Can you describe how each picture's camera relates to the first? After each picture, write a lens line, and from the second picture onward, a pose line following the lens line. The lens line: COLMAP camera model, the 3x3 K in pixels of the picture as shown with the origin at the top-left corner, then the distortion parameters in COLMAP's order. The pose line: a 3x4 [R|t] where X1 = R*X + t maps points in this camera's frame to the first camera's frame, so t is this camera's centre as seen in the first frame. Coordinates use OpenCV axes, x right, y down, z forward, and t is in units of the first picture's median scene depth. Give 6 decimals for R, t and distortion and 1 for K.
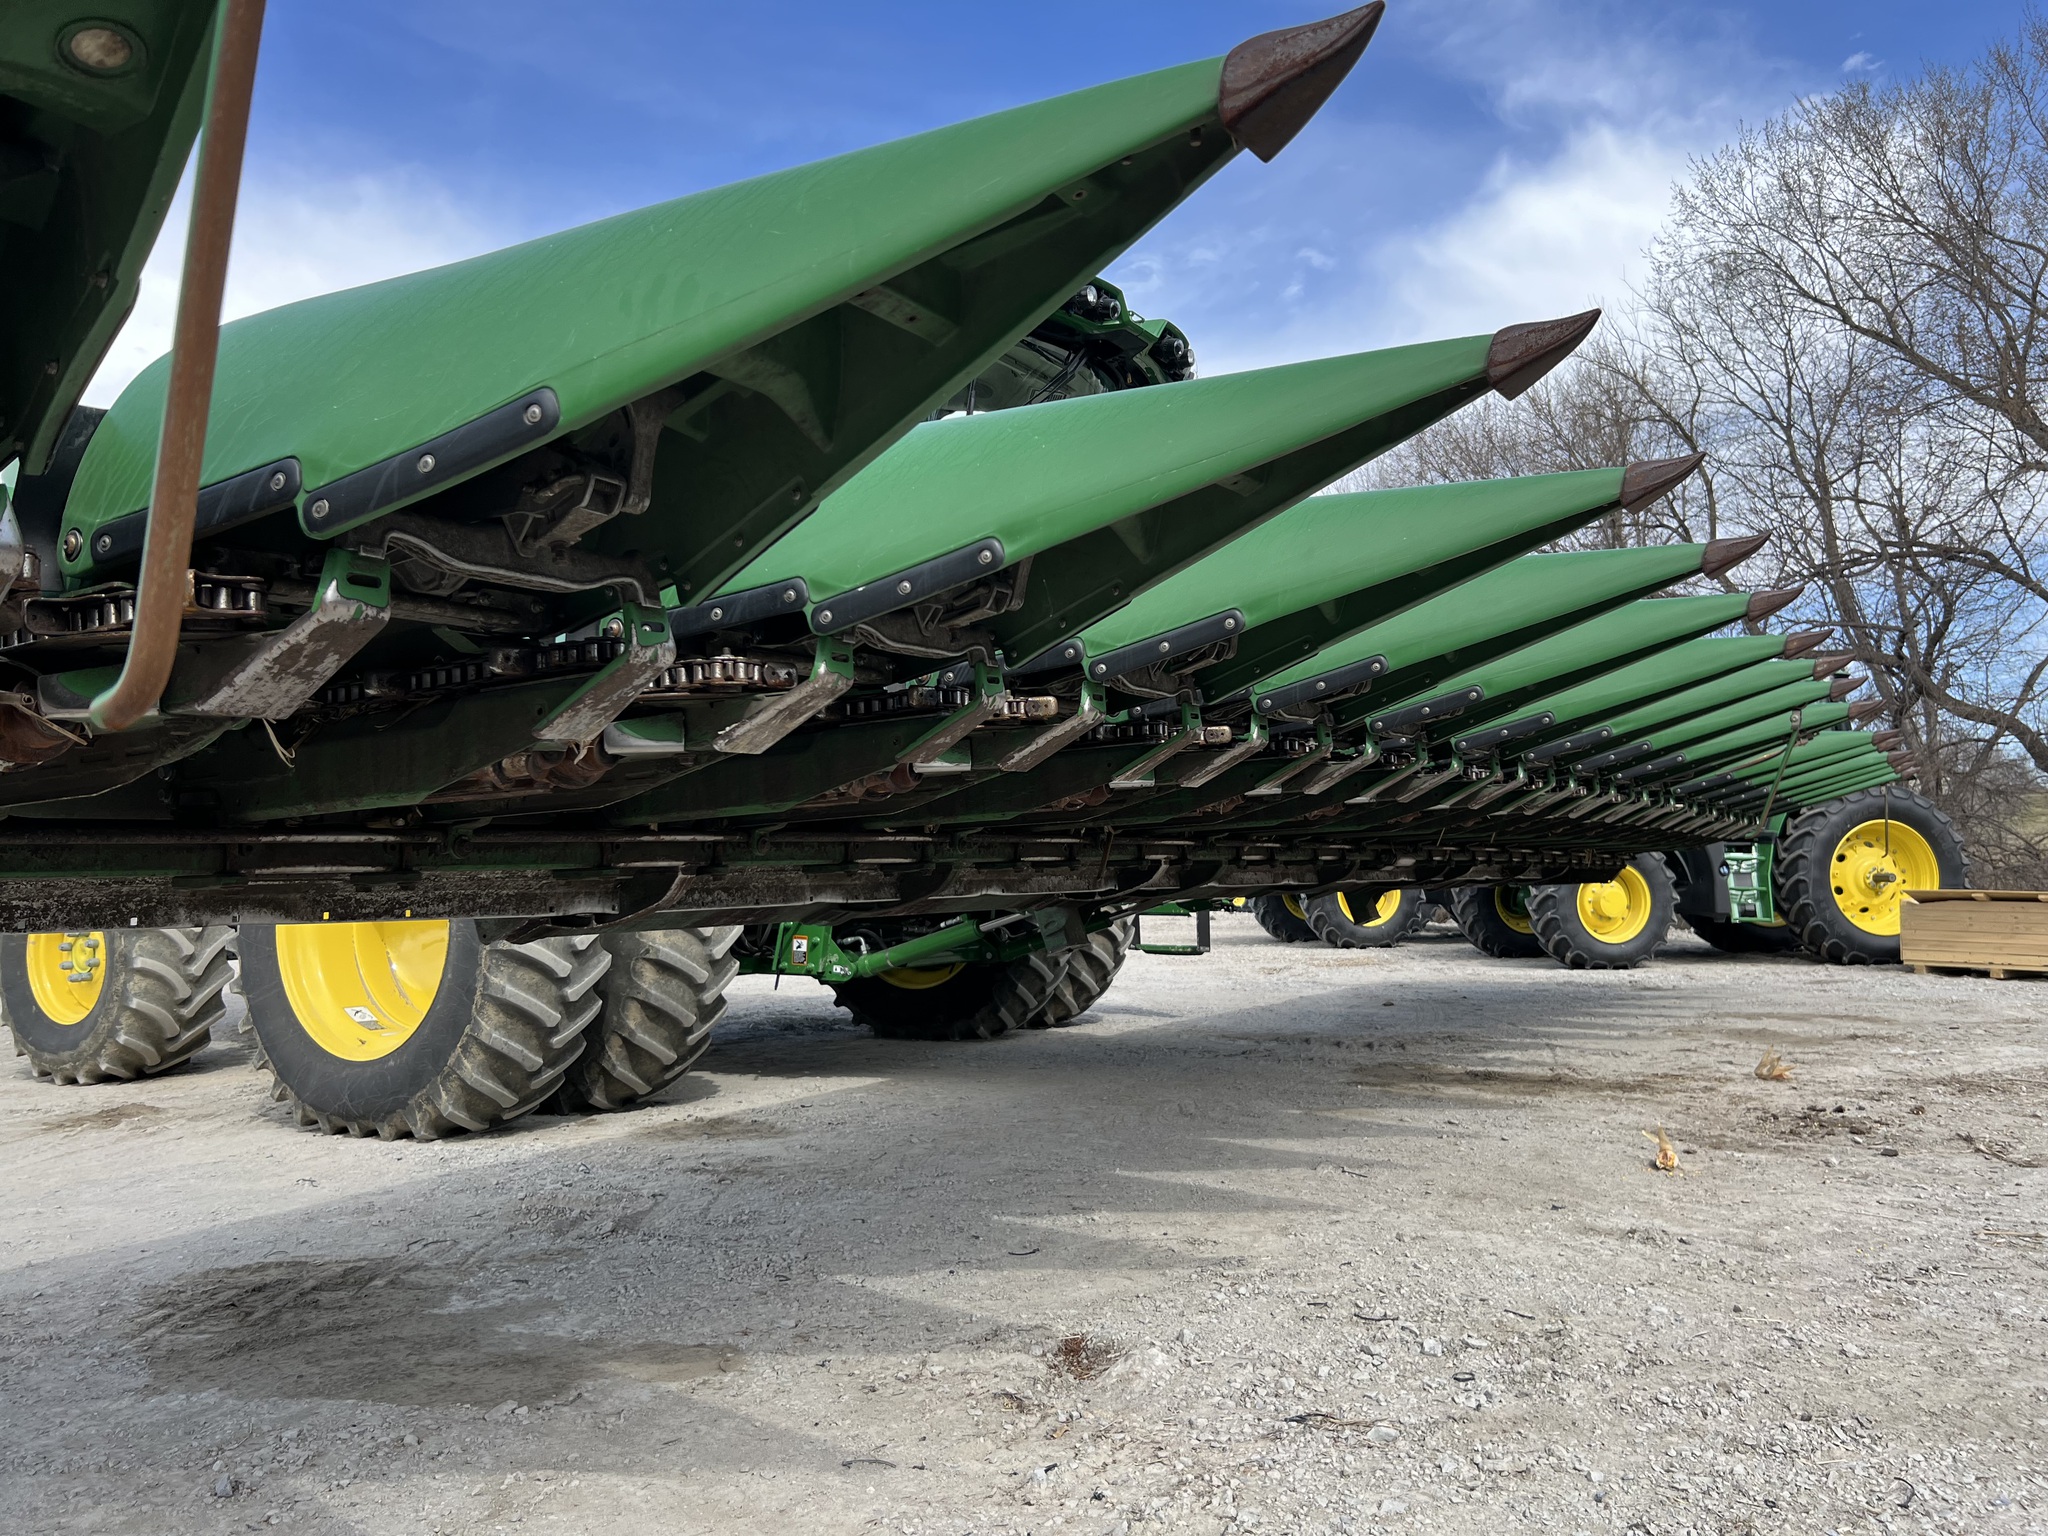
lens RADIAL K [[1525.2, 0, 1034.0], [0, 1525.2, 782.7], [0, 0, 1]] dist [0.049791, -0.057784]
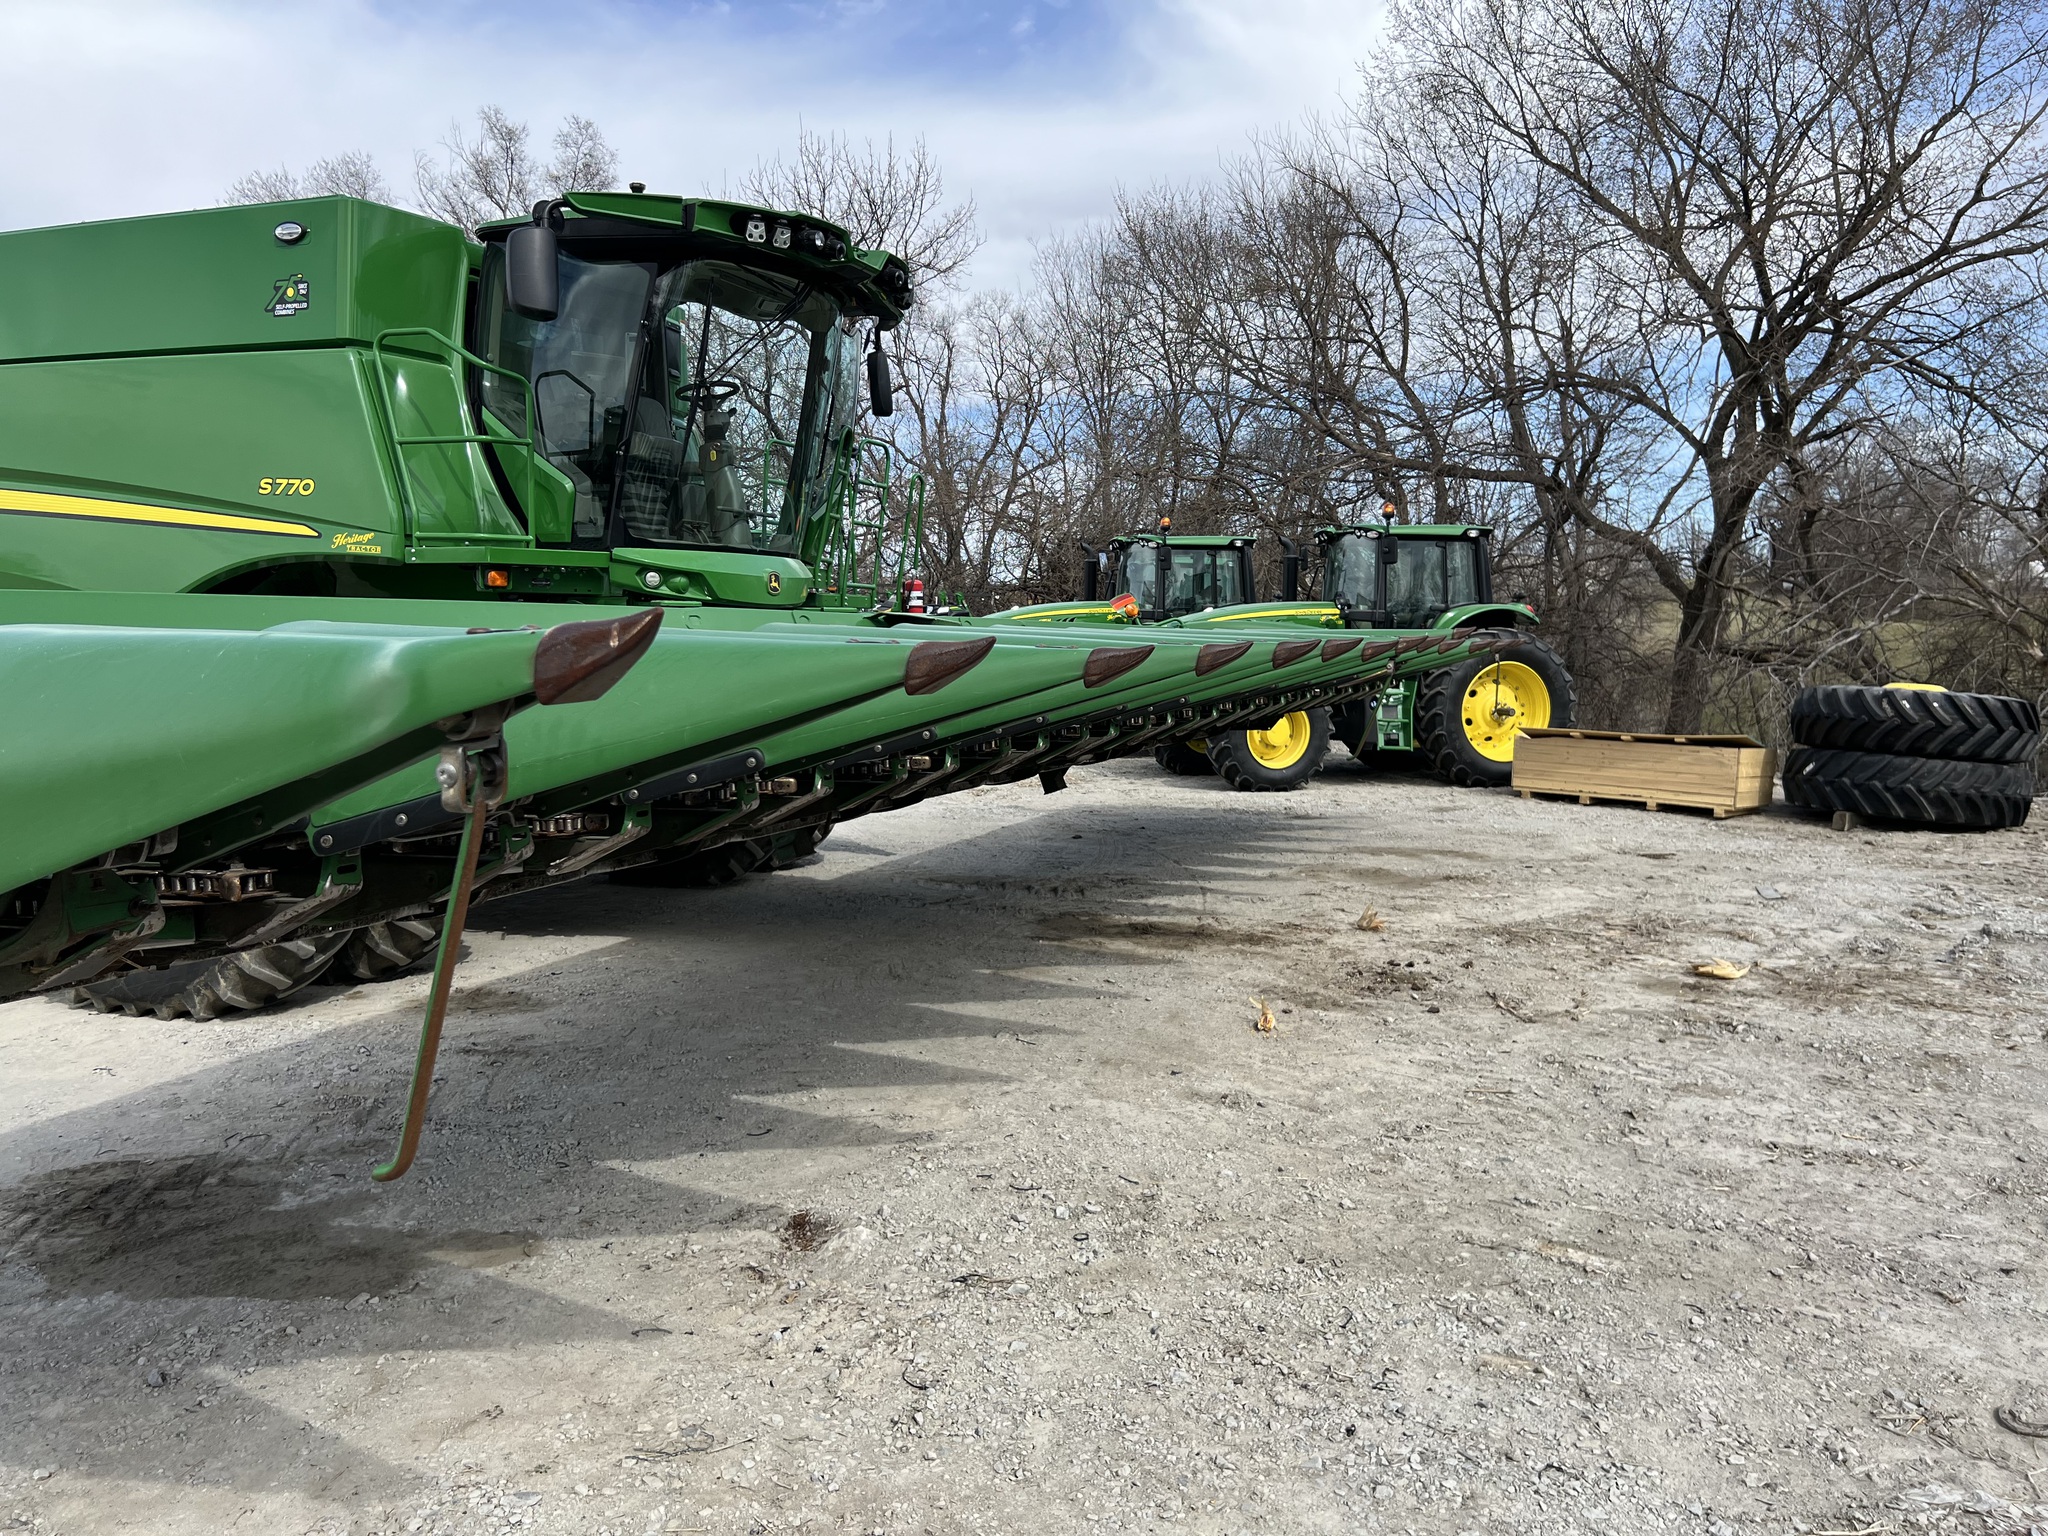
lens RADIAL K [[1531.8, 0, 1009.8], [0, 1531.8, 751.4], [0, 0, 1]] dist [0.054029, -0.065823]
pose [[0.985967, 0.005310, 0.166854, -0.016072], [-0.027971, 0.990619, 0.133757, -0.178634], [-0.164578, -0.136547, 0.976867, -0.225507]]
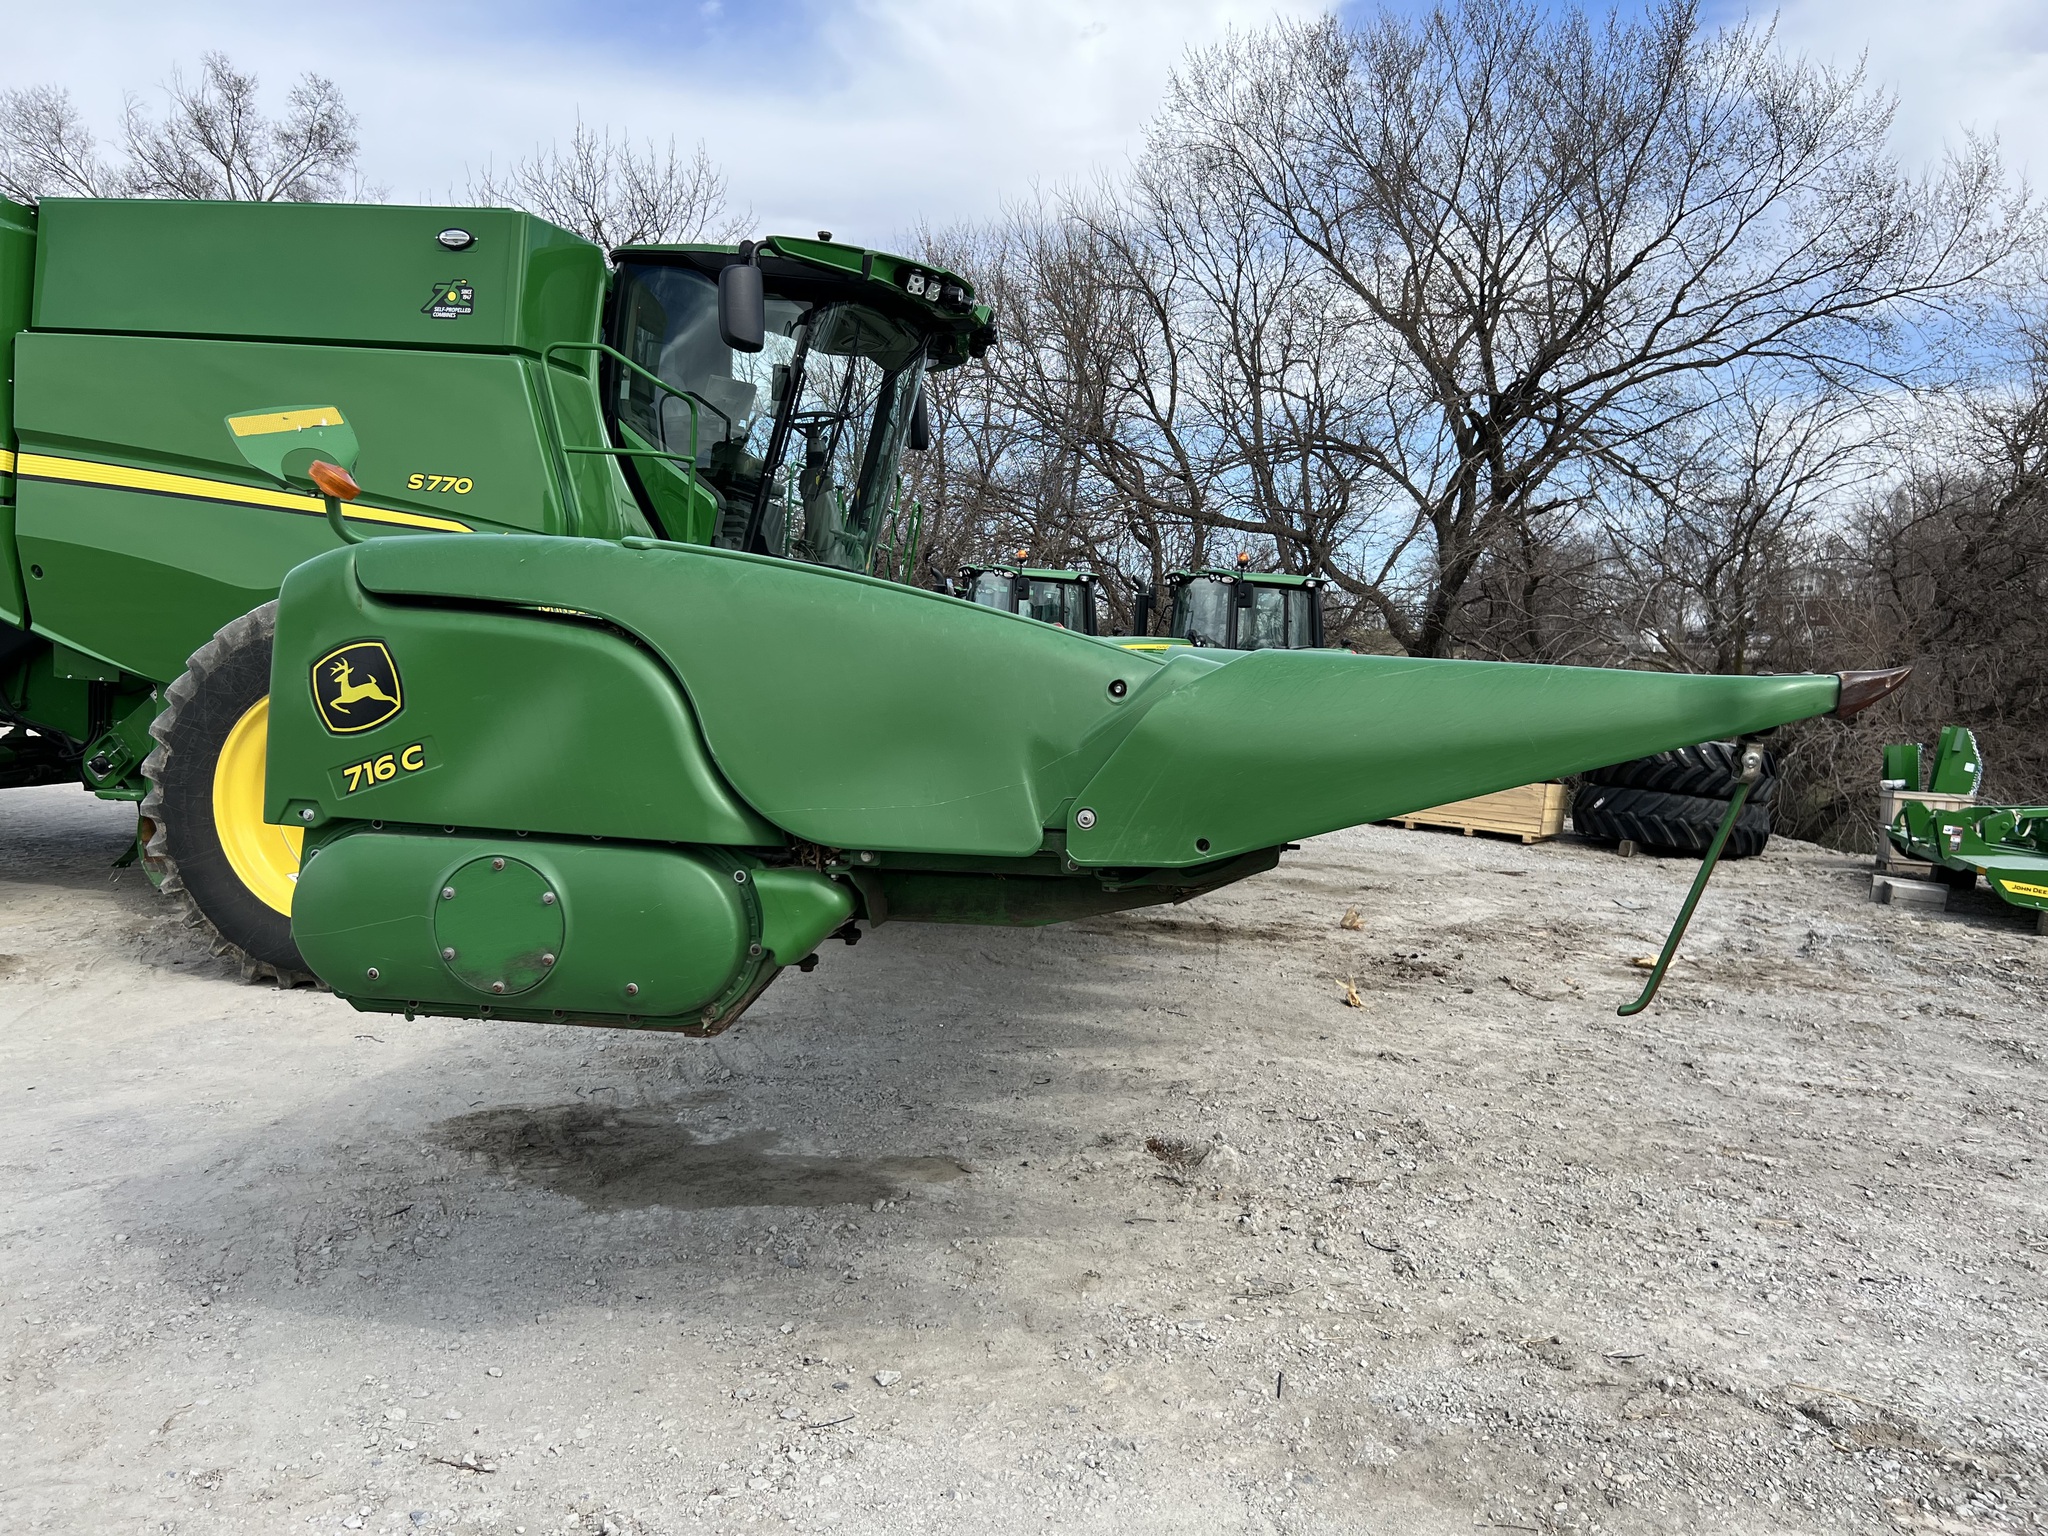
lens RADIAL K [[1550.5, 0, 1016.4], [0, 1550.5, 765.1], [0, 0, 1]] dist [0.037553, -0.042737]
pose [[0.926350, 0.038722, 0.374668, -0.596867], [-0.088379, 0.989277, 0.116272, -0.163611], [-0.366148, -0.140821, 0.919840, -0.310489]]
